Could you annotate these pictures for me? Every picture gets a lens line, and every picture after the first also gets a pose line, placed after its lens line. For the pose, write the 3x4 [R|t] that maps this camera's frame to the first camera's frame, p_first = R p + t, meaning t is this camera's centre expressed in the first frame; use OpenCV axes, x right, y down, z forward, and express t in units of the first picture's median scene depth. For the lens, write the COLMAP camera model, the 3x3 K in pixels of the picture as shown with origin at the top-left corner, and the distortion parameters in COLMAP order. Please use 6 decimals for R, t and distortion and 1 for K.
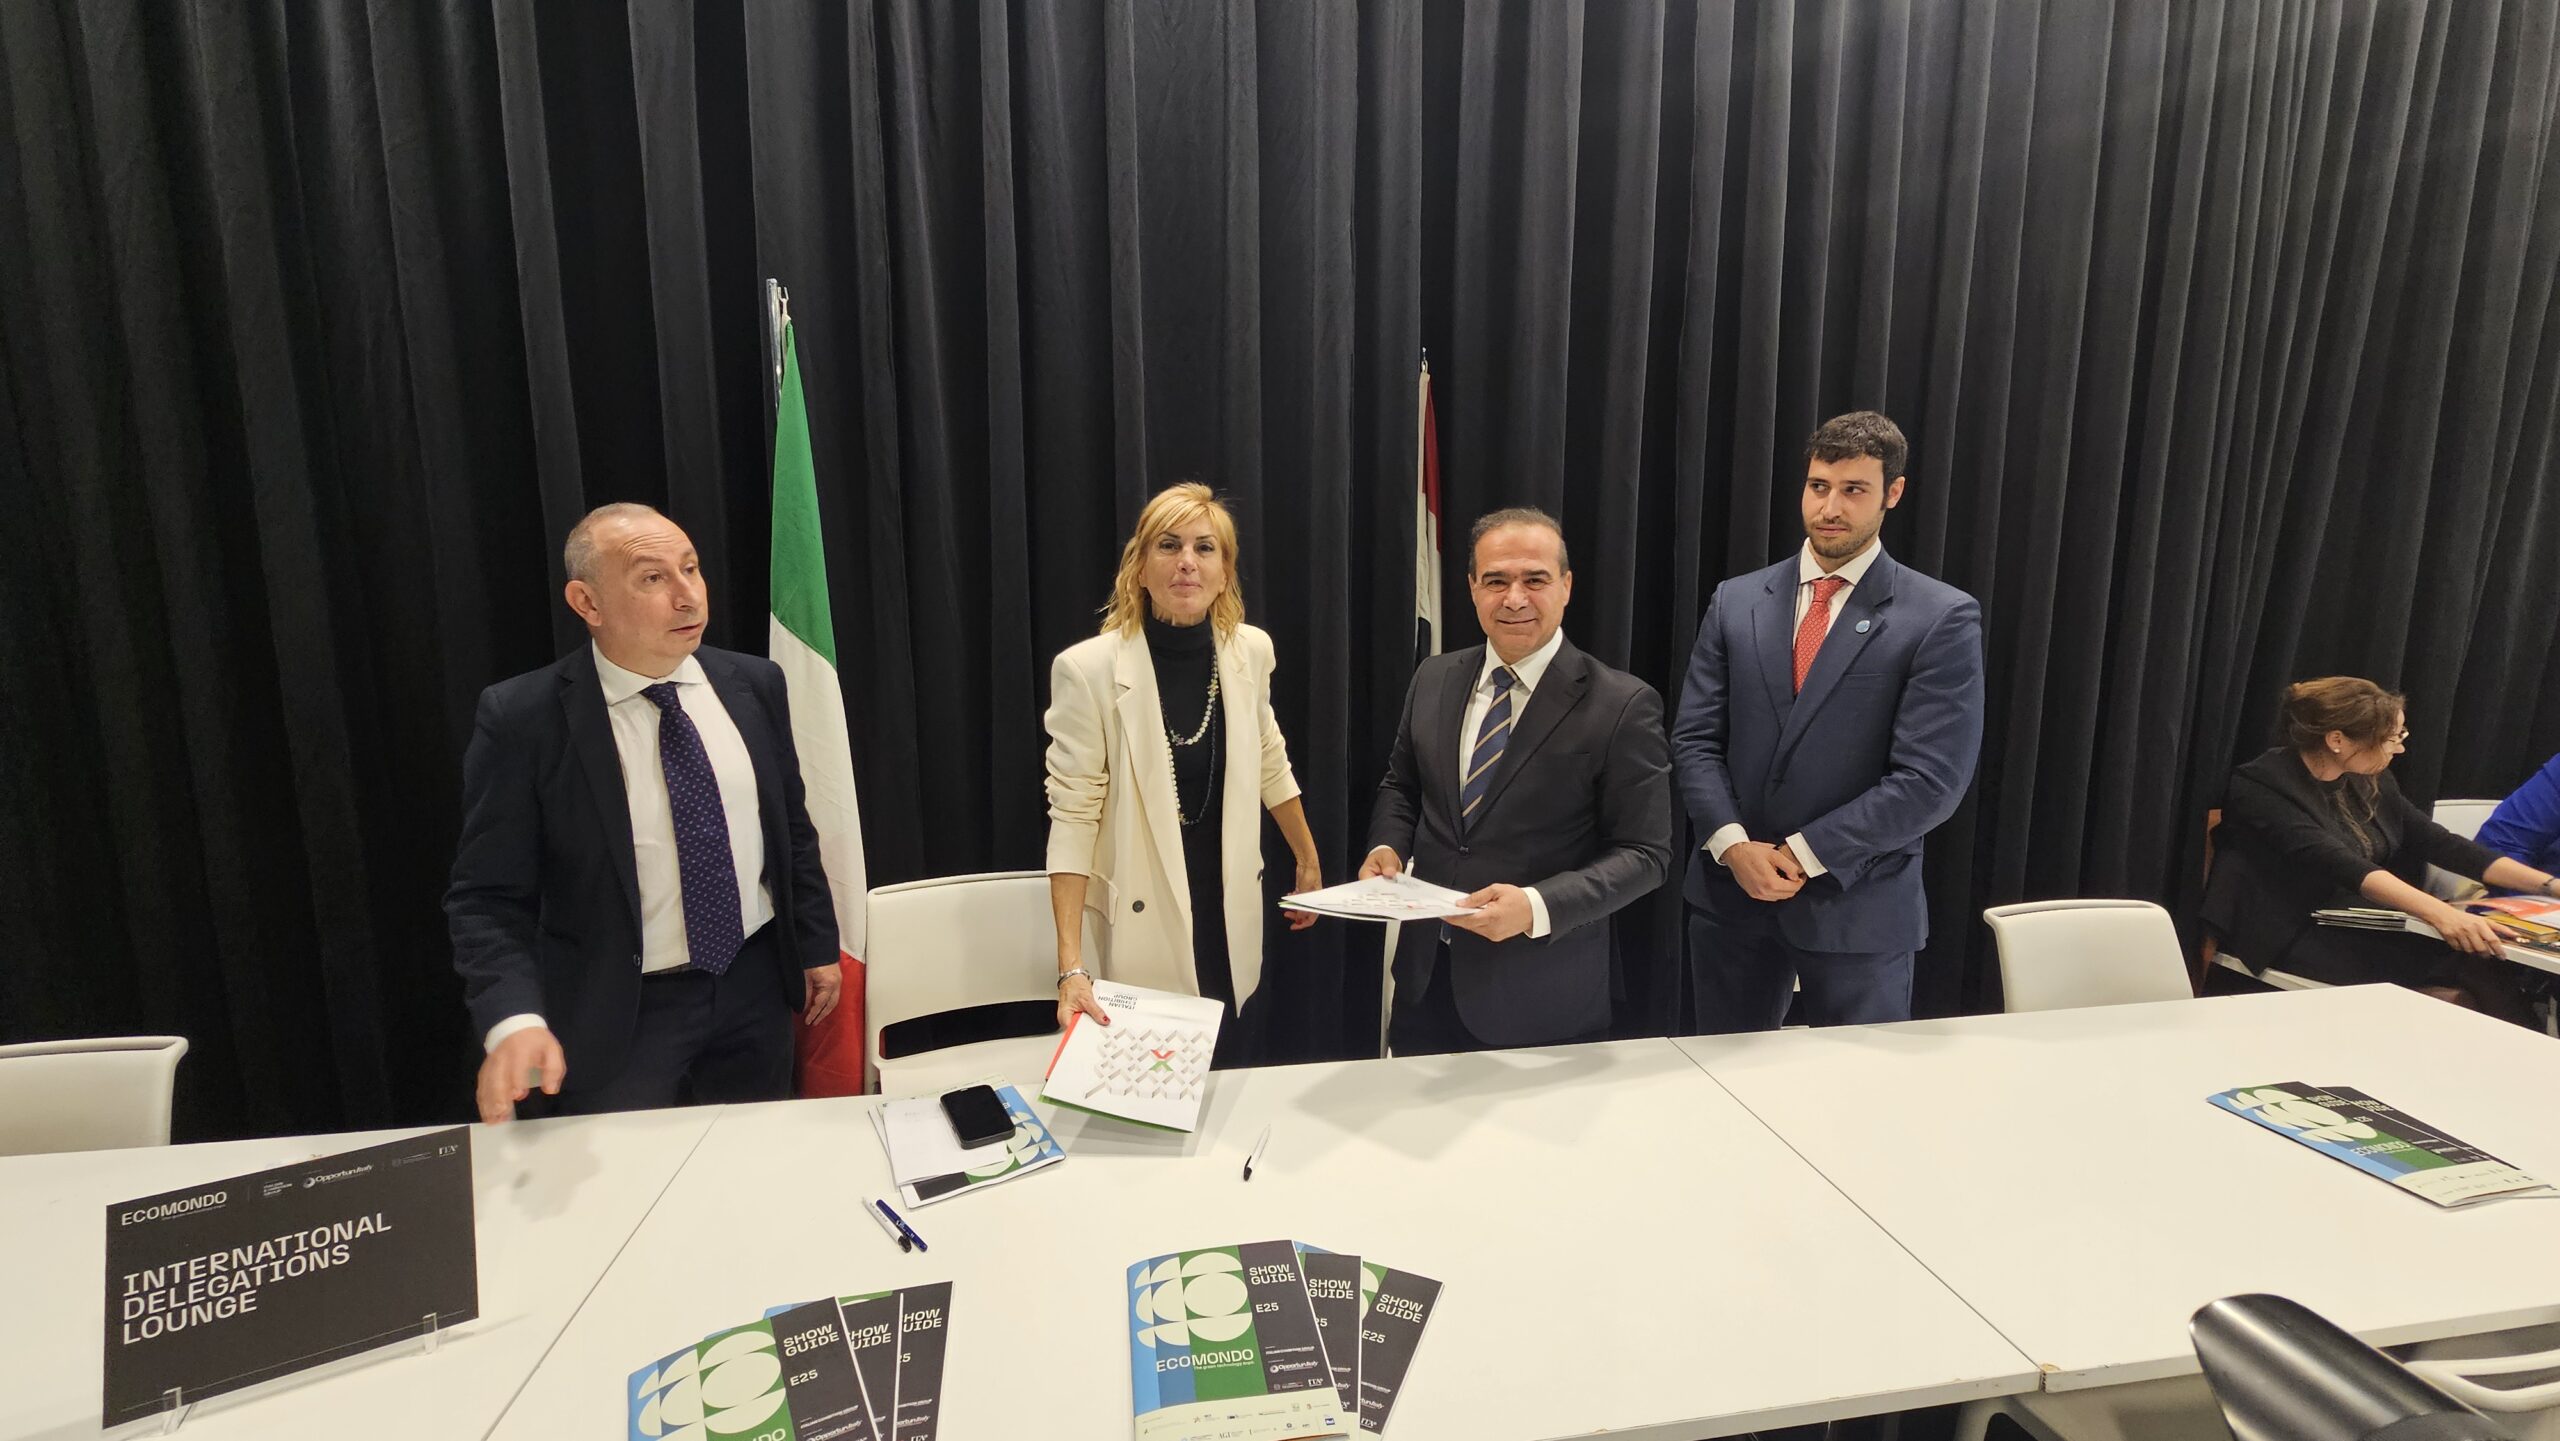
lens RADIAL K [[1058.3, 0, 1278.2], [0, 1058.3, 708.9], [0, 0, 1]] dist [-0.004081, 0.001276]
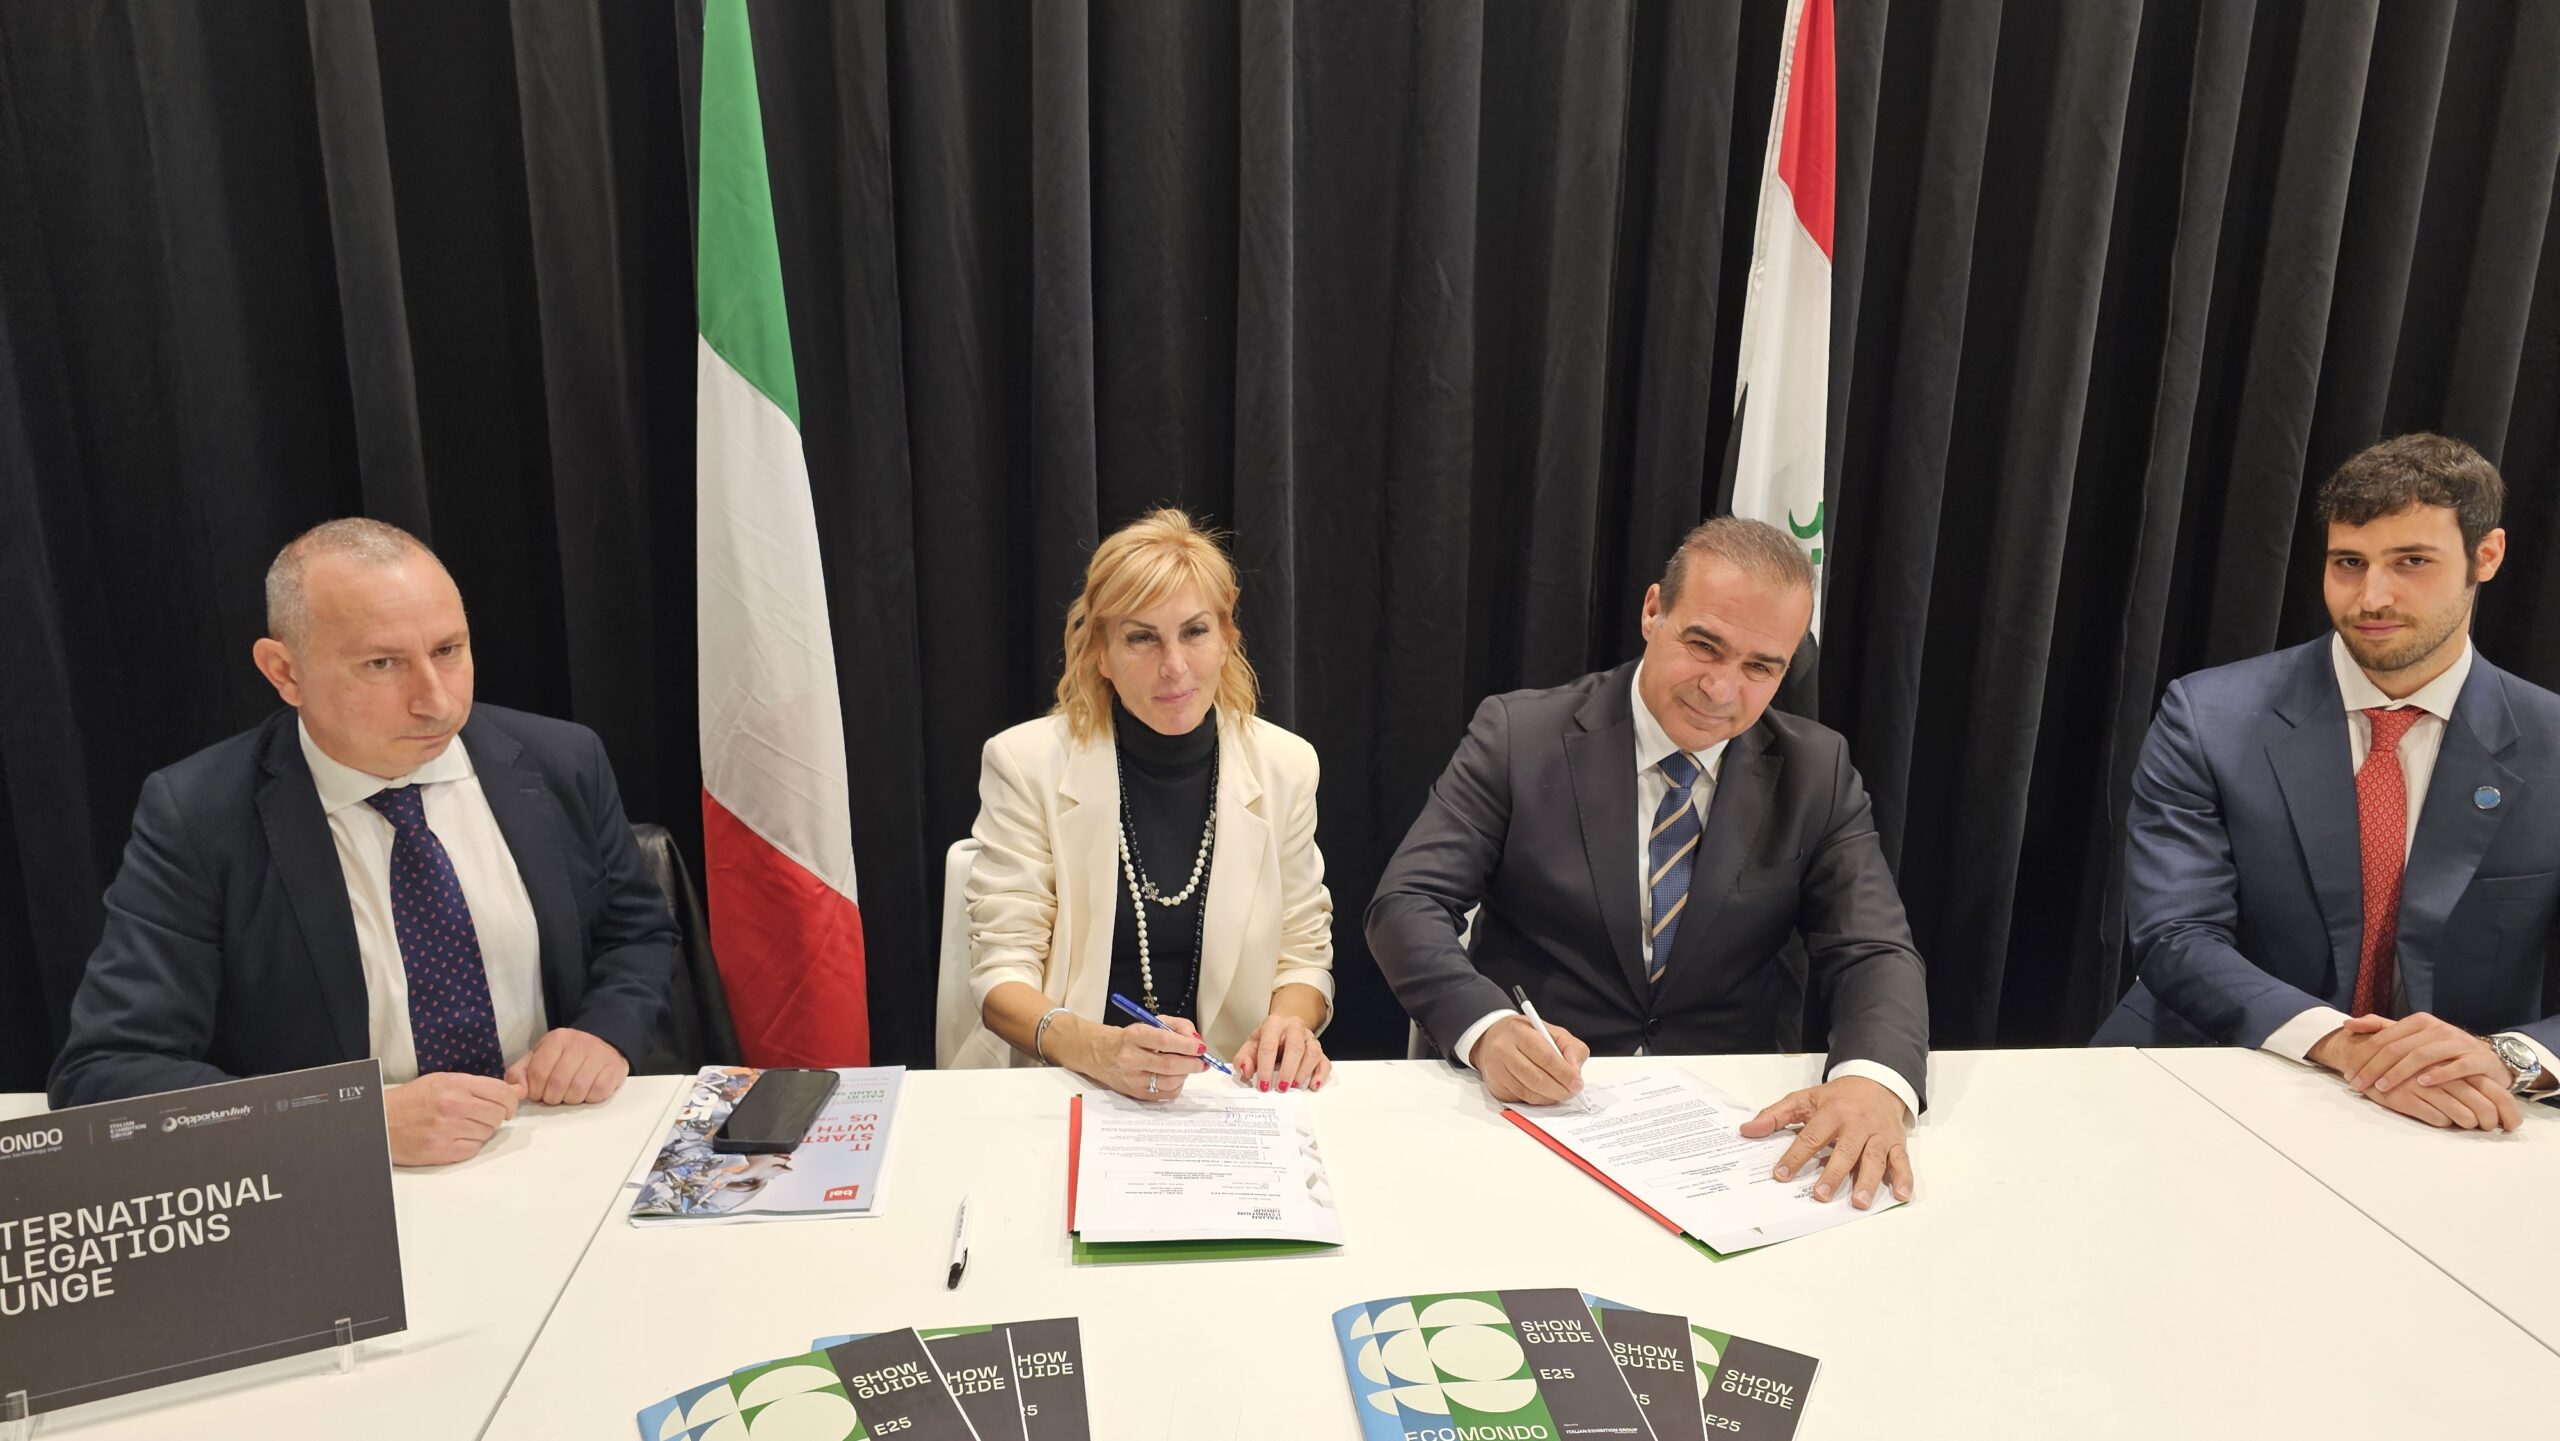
lens RADIAL K [[1746.1, 0, 1266.4], [0, 1746.1, 738.6], [0, 0, 1]] dist [0.056557, -0.048310]
pose [[0.997815, 0.031592, -0.058025, -0.139942], [-0.025644, 0.994603, 0.100537, 0.061516], [0.060888, -0.098829, 0.993240, -0.070206]]
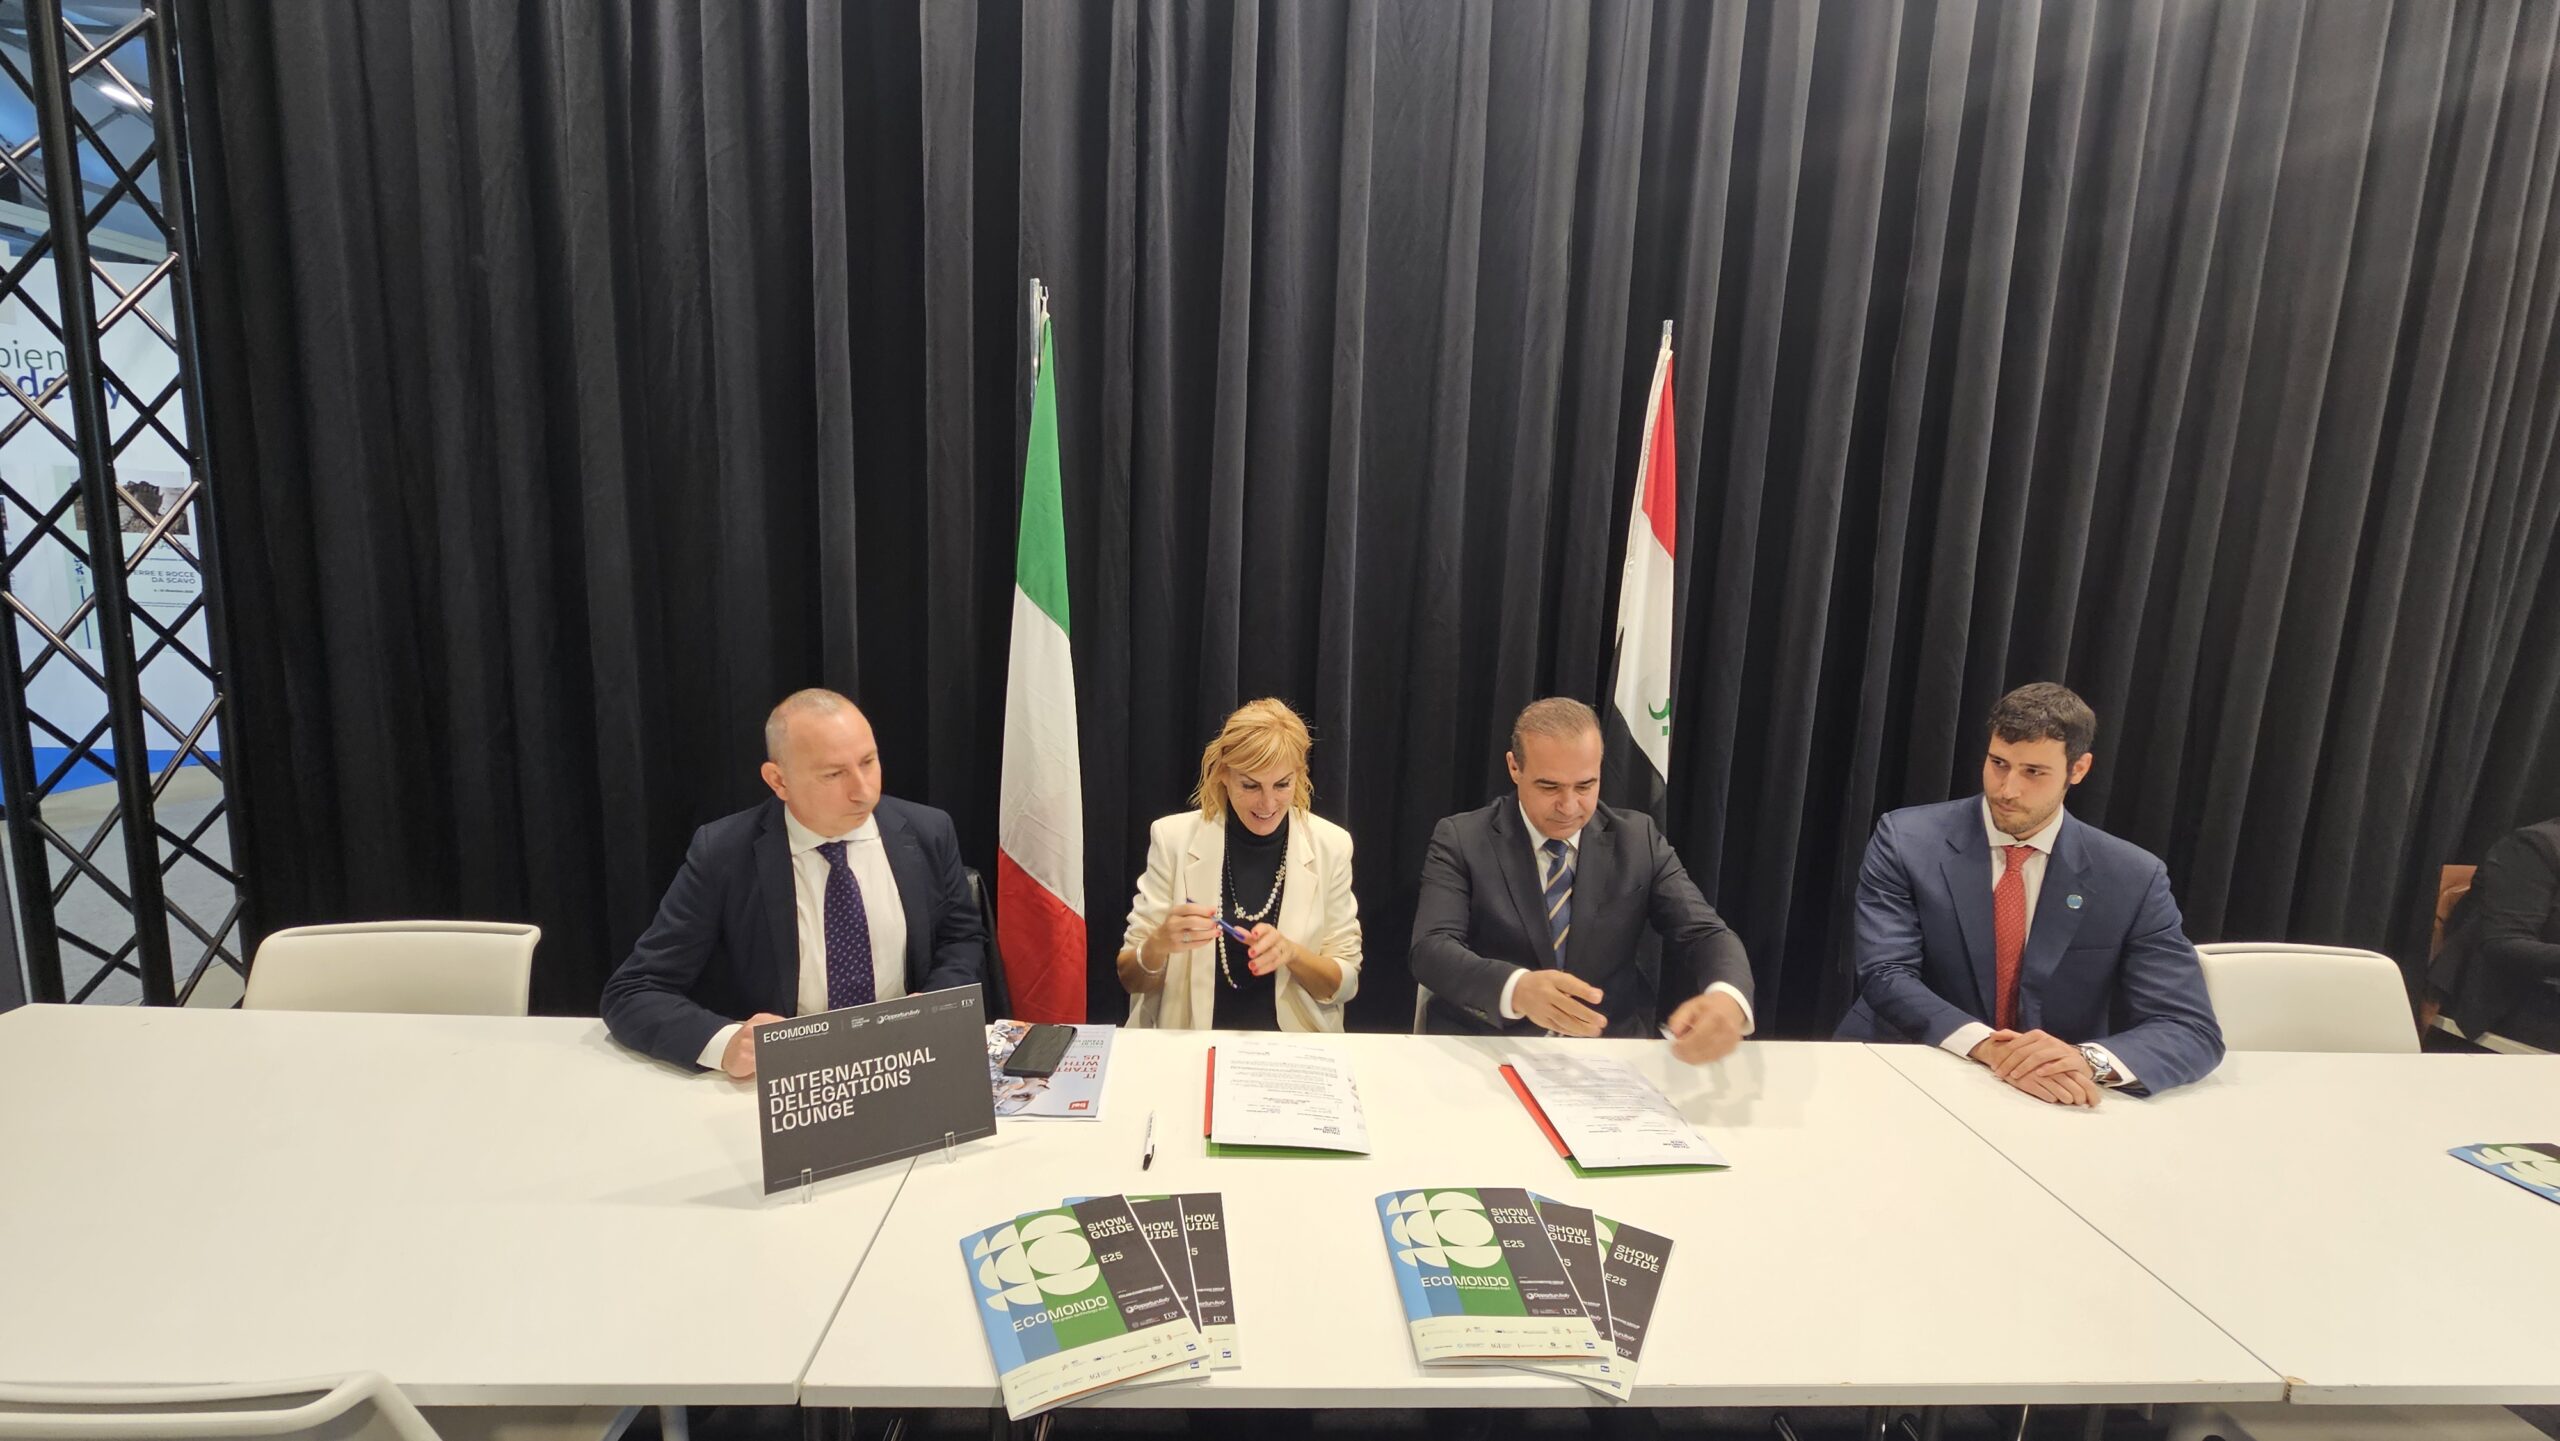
lens RADIAL K [[1058.3, 0, 1283.5], [0, 1058.3, 699.8], [0, 0, 1]] dist [-0.004081, 0.001276]
pose [[0.993777, 0.058101, -0.095035, -0.173380], [-0.058139, 0.998306, 0.002371, 0.018123], [0.095012, 0.003169, 0.995471, -0.106614]]
